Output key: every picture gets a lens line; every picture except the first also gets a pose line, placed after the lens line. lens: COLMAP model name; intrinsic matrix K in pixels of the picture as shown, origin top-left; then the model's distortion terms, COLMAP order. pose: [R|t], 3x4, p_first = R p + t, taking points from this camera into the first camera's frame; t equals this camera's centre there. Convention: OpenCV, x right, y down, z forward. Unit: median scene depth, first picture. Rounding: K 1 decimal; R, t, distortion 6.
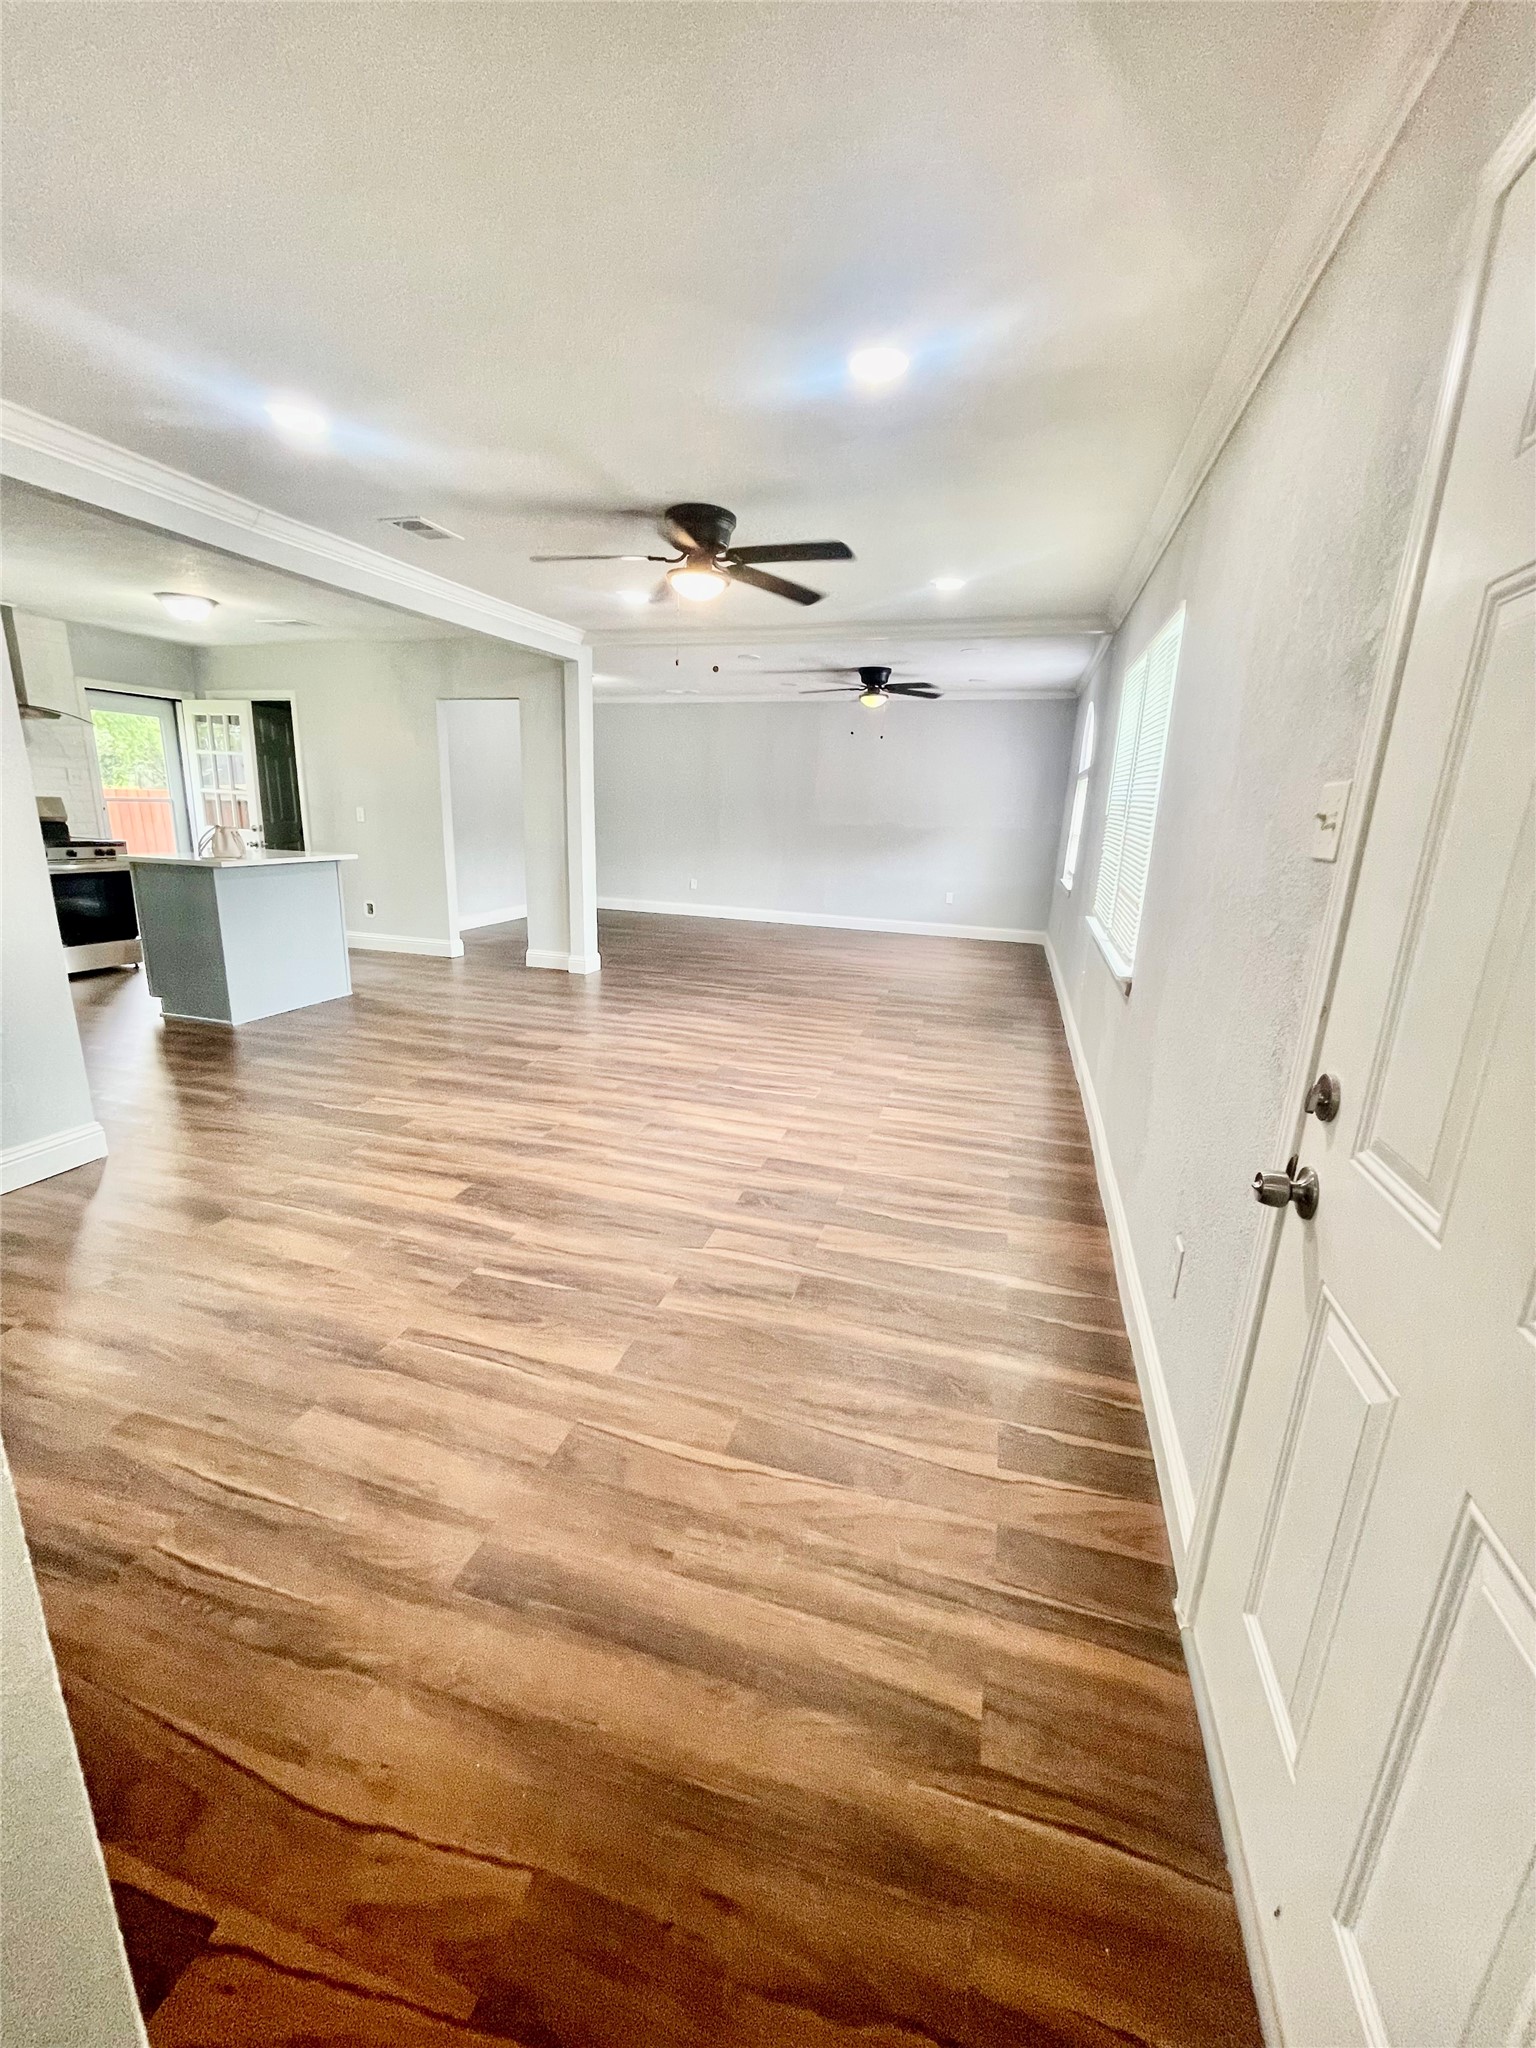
lens RADIAL K [[826.7, 0, 757.2], [0, 826.7, 1018.4], [0, 0, 1]] dist [0.000240, 0.000107]
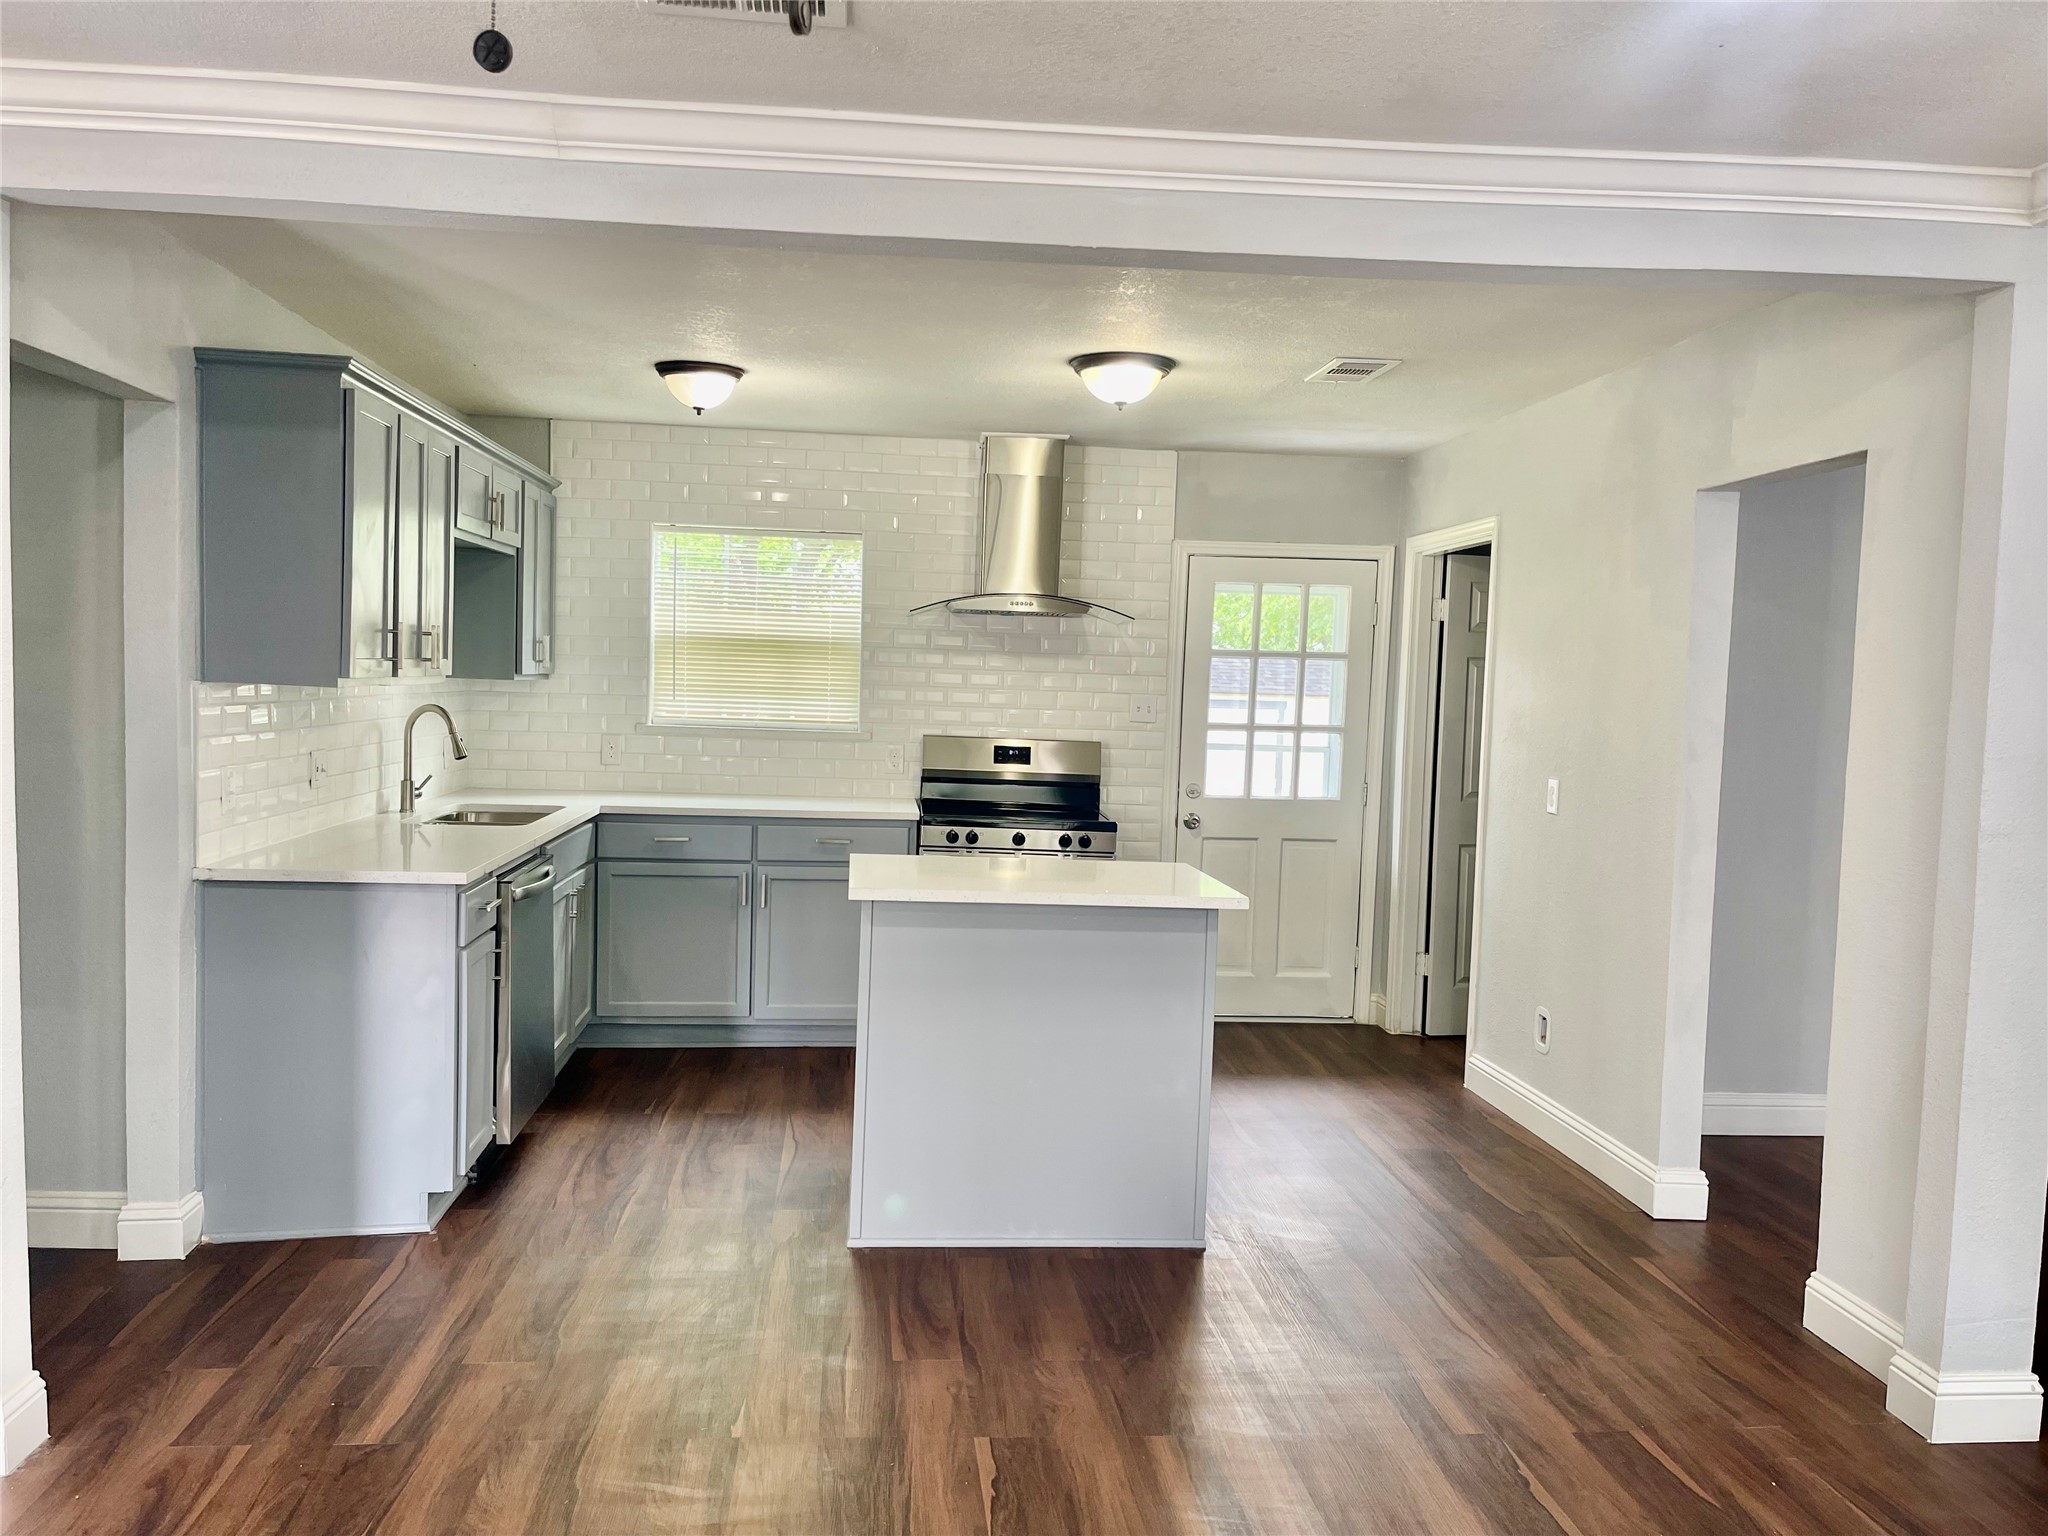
lens RADIAL K [[1539.9, 0, 1011.3], [0, 1539.9, 779.3], [0, 0, 1]] dist [0.070164, -0.085334]
pose [[0.381926, 0.035878, -0.923496, 0.167155], [-0.248659, 0.966388, -0.065293, -0.212375], [0.890113, 0.254572, 0.378010, 0.739685]]
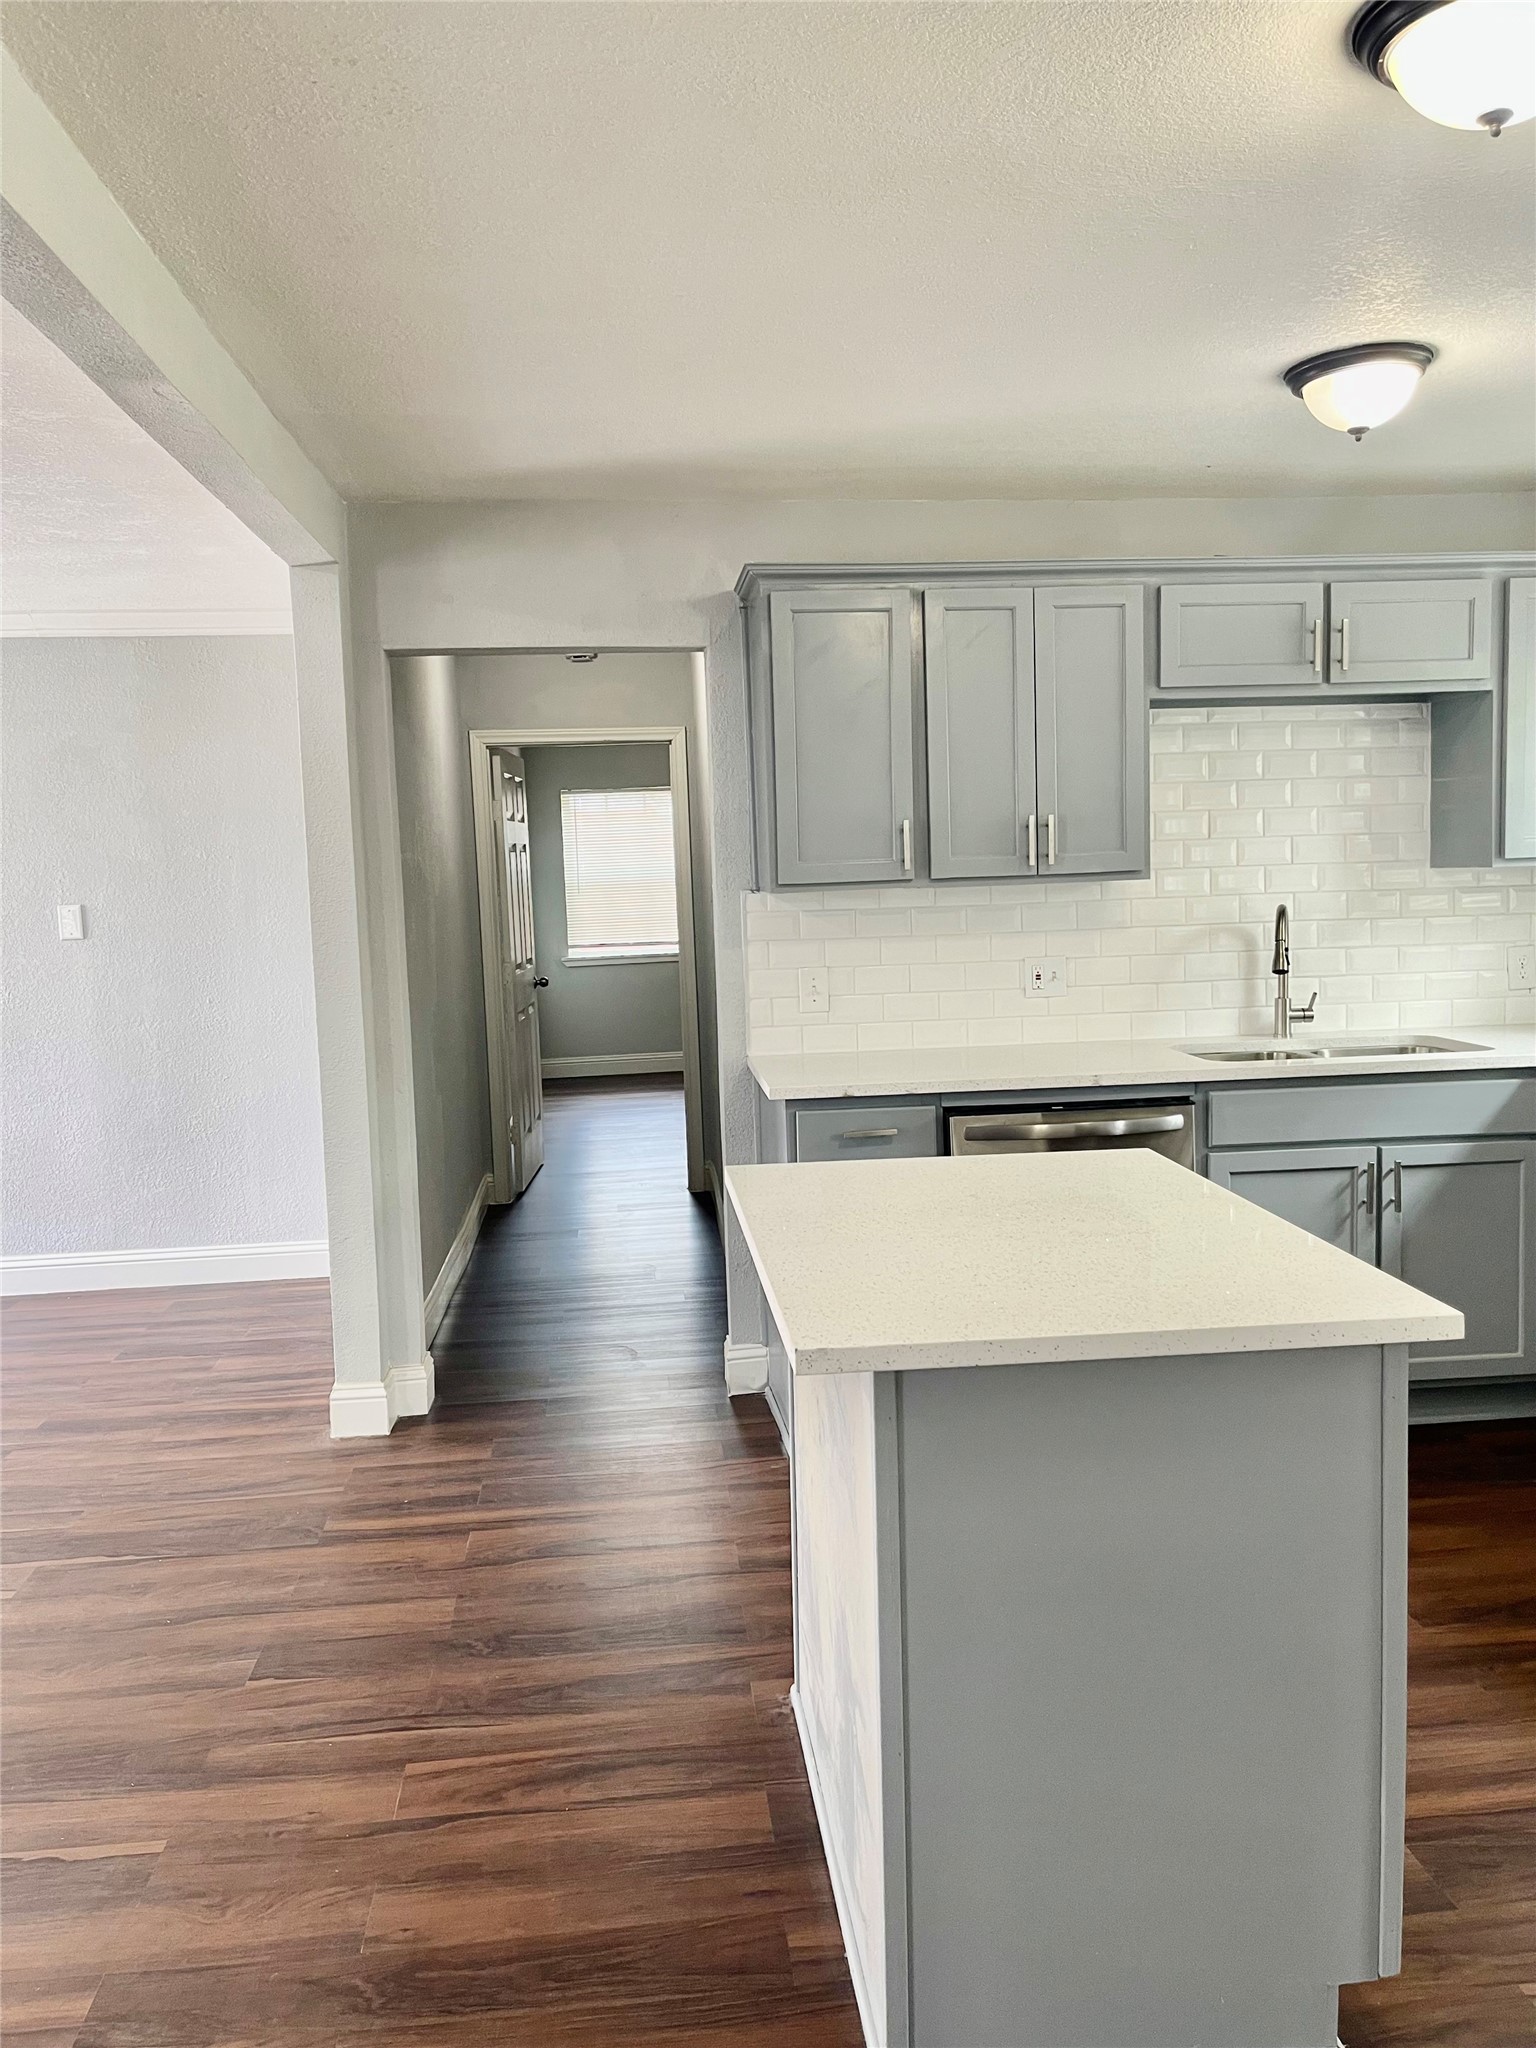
lens RADIAL K [[1539.9, 0, 784.8], [0, 1539.9, 1008.9], [0, 0, 1]] dist [0.070164, -0.085334]
pose [[-0.920857, 0.023602, -0.389186, -0.438717], [-0.103162, 0.947845, 0.301575, -0.426103], [0.376006, 0.317857, -0.870394, 1.498732]]
